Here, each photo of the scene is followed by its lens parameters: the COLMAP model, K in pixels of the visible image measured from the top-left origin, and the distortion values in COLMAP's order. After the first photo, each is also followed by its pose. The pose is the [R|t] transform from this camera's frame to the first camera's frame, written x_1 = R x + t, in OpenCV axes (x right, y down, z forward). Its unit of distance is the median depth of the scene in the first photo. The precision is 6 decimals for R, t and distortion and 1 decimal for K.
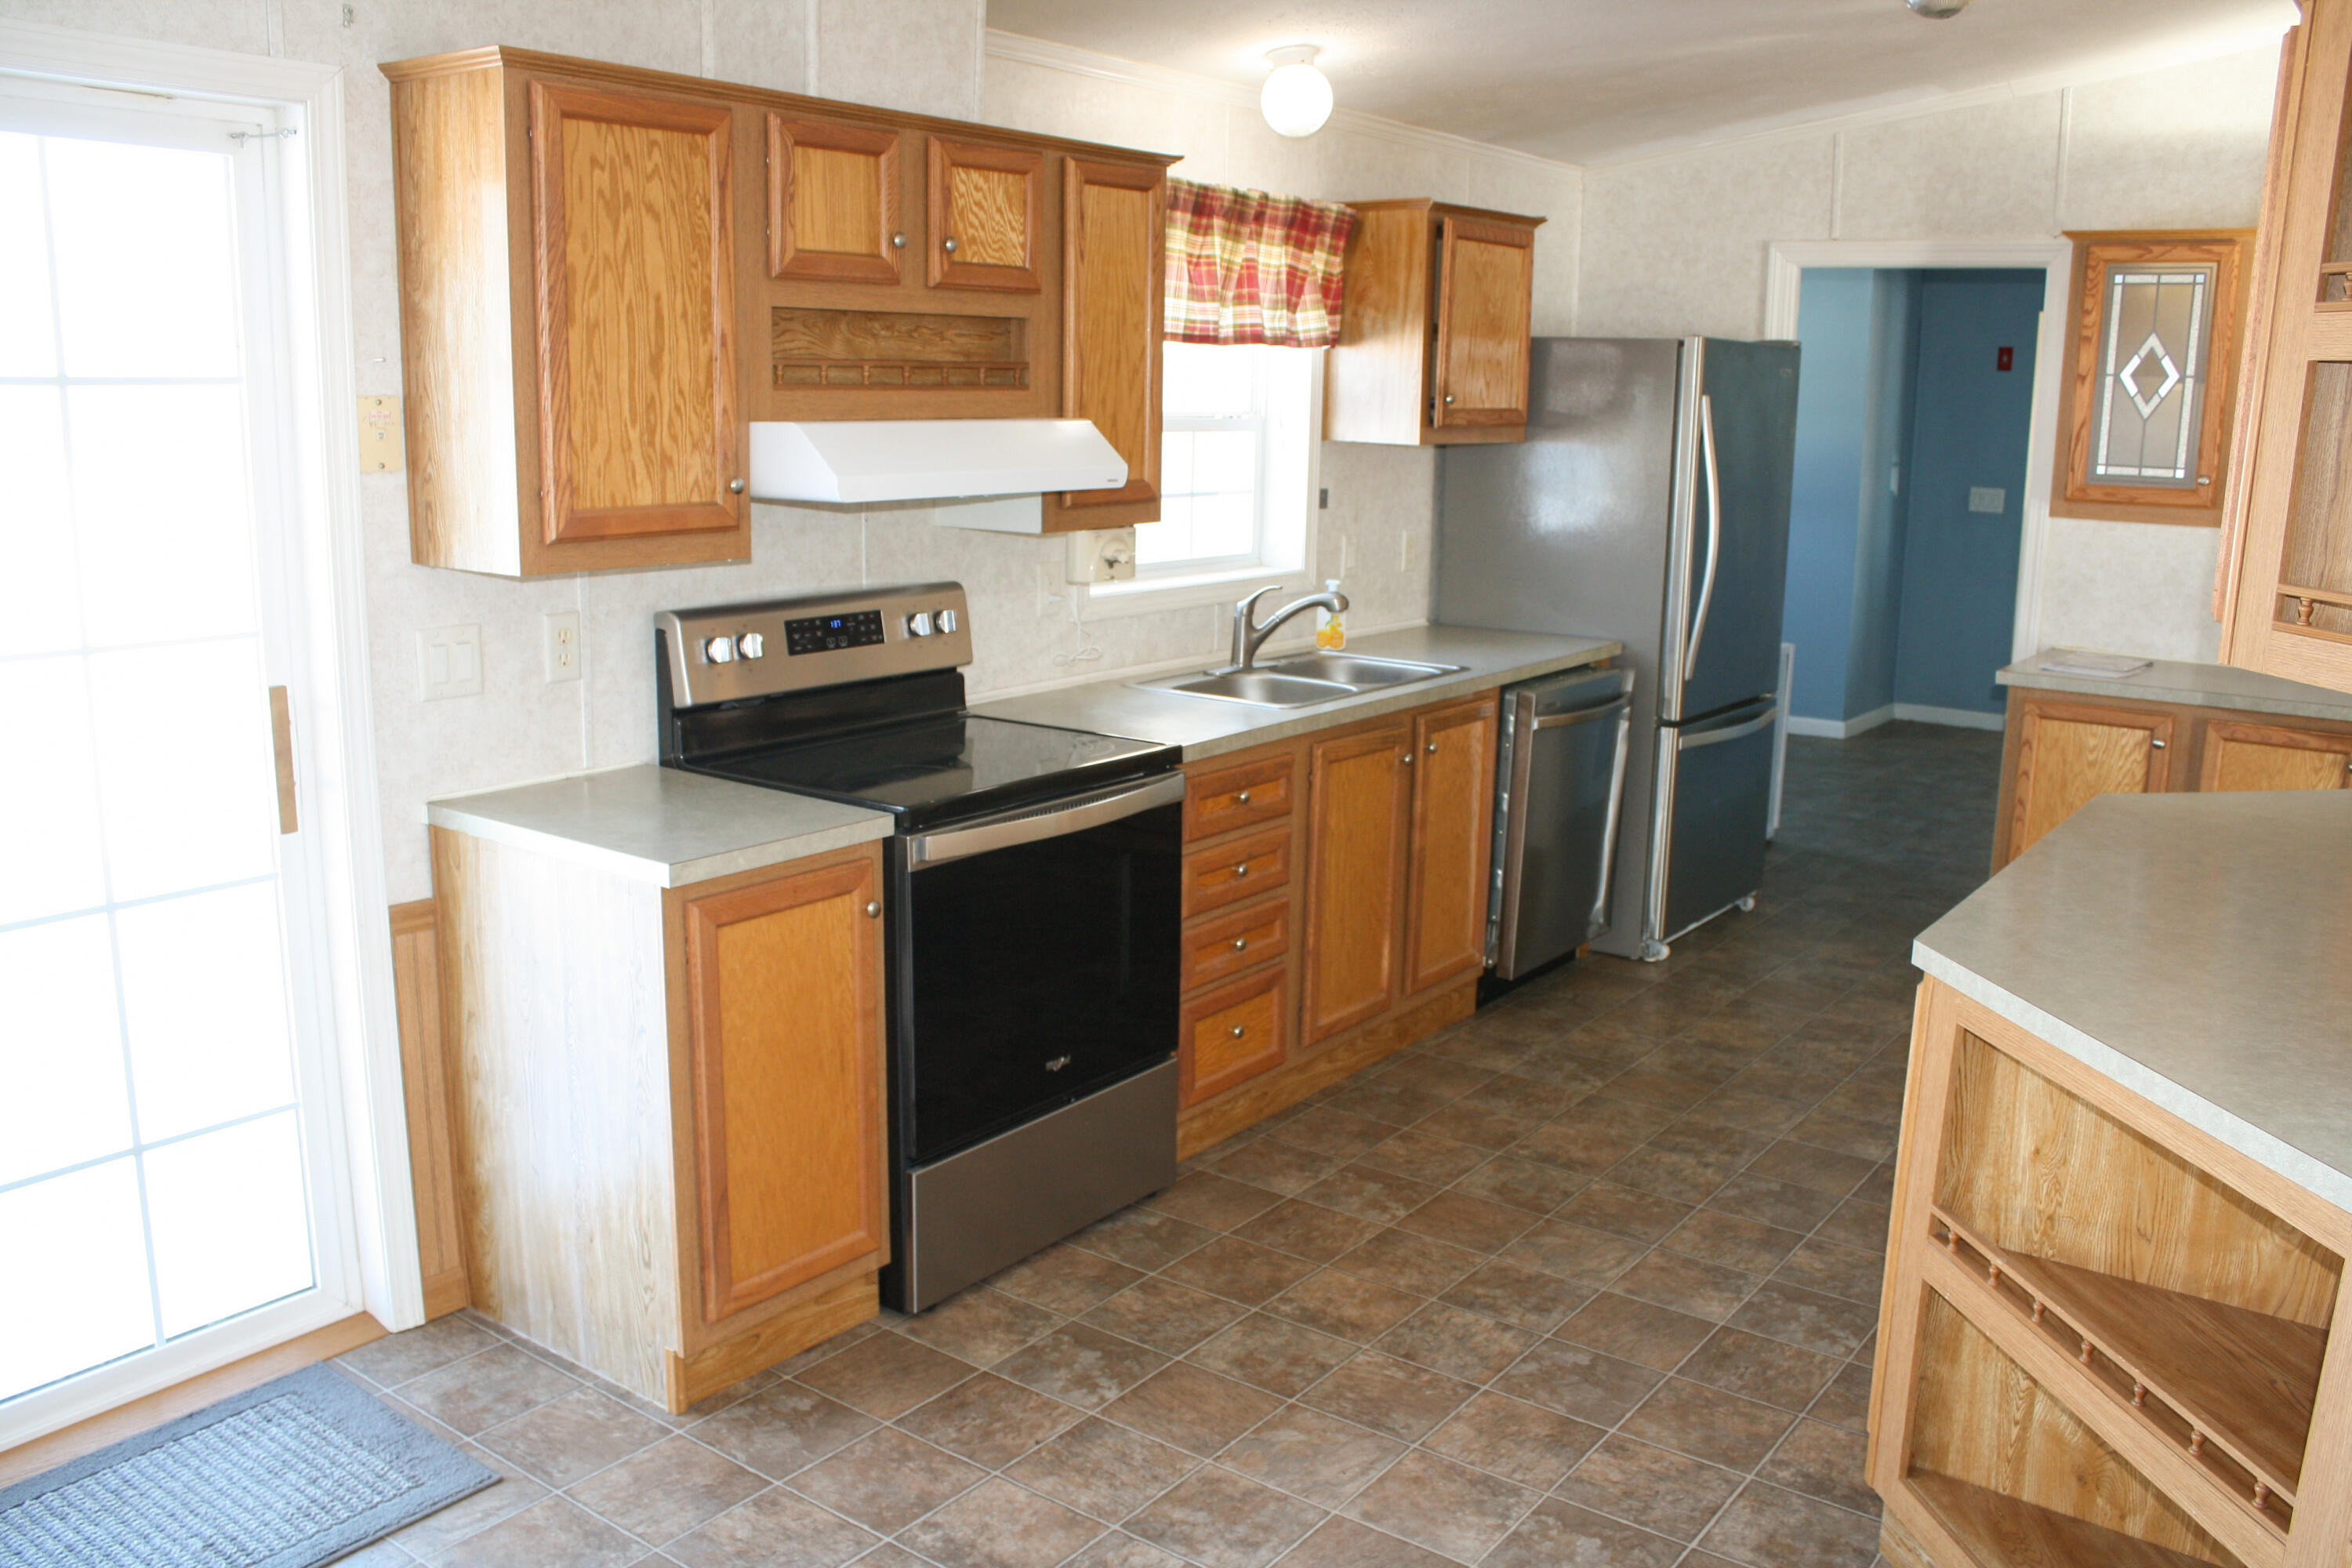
lens RADIAL K [[1973.7, 0, 1157.6], [0, 1973.7, 843.9], [0, 0, 1]] dist [-0.139421, 0.107515]
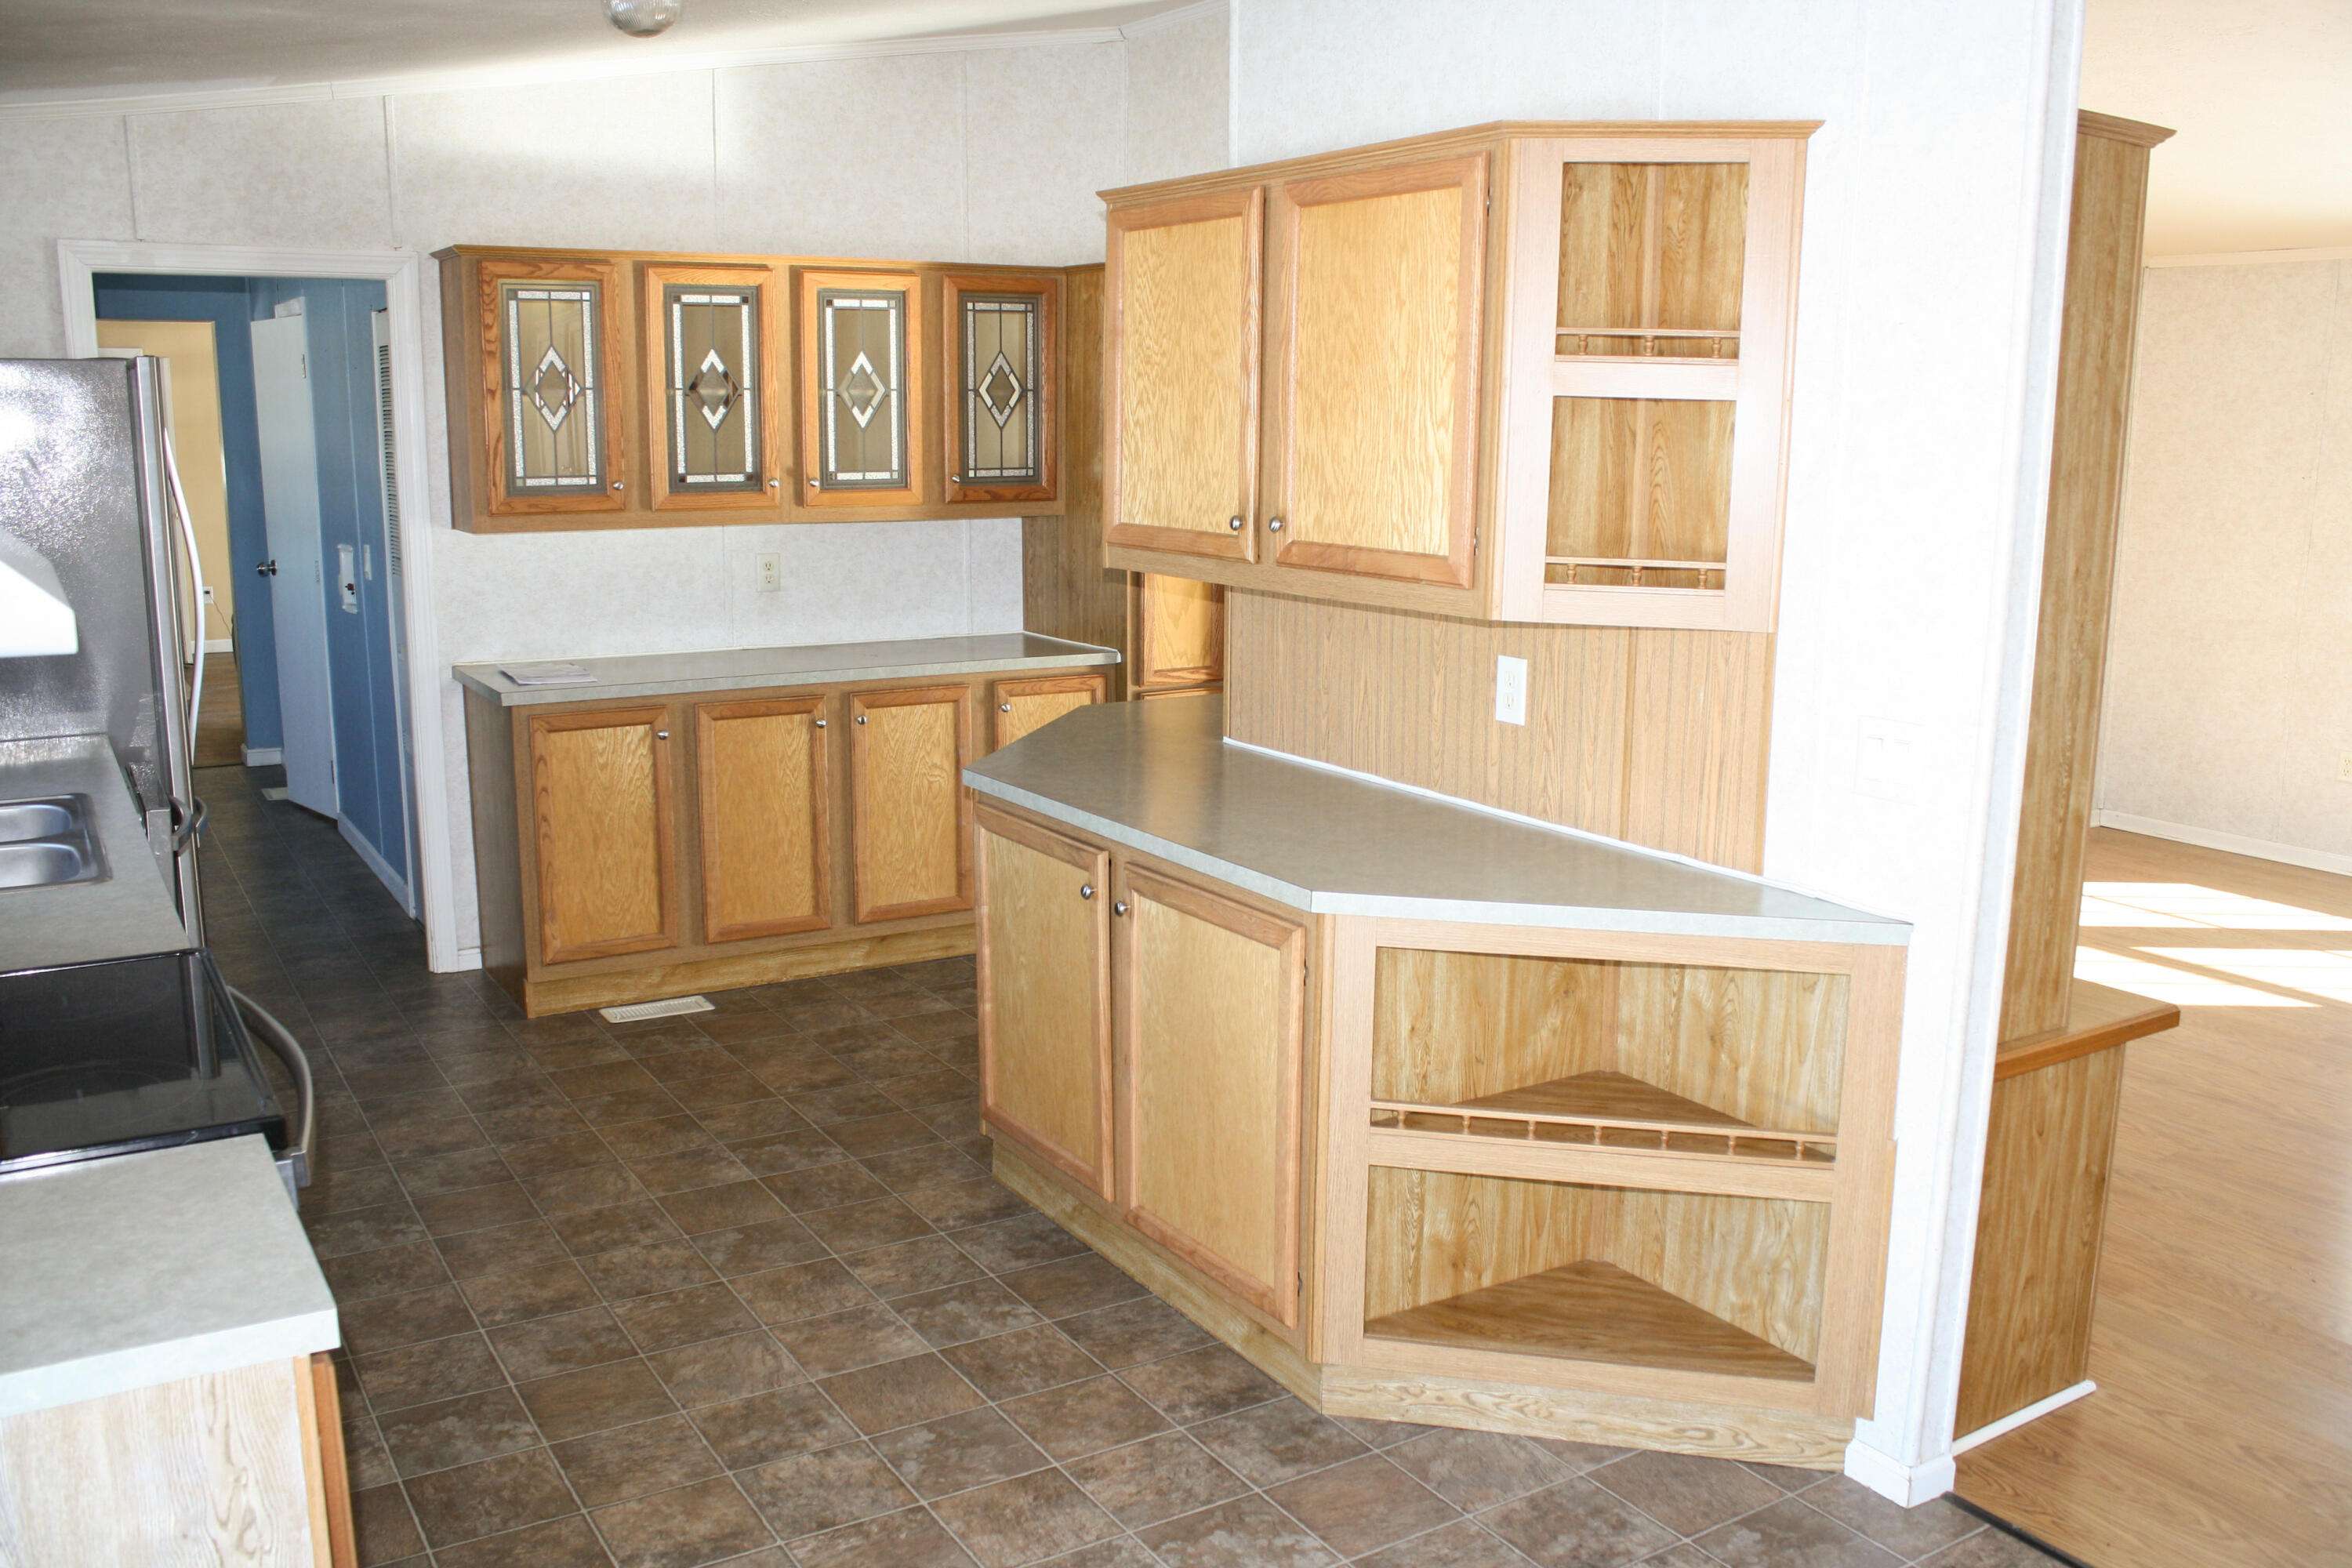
lens RADIAL K [[1973.7, 0, 1215.3], [0, 1973.7, 855.8], [0, 0, 1]] dist [-0.139421, 0.107515]
pose [[0.354912, -0.214461, 0.909969, -0.363888], [0.211463, 0.966523, 0.145314, -0.079711], [-0.910671, 0.140851, 0.388381, 0.312269]]
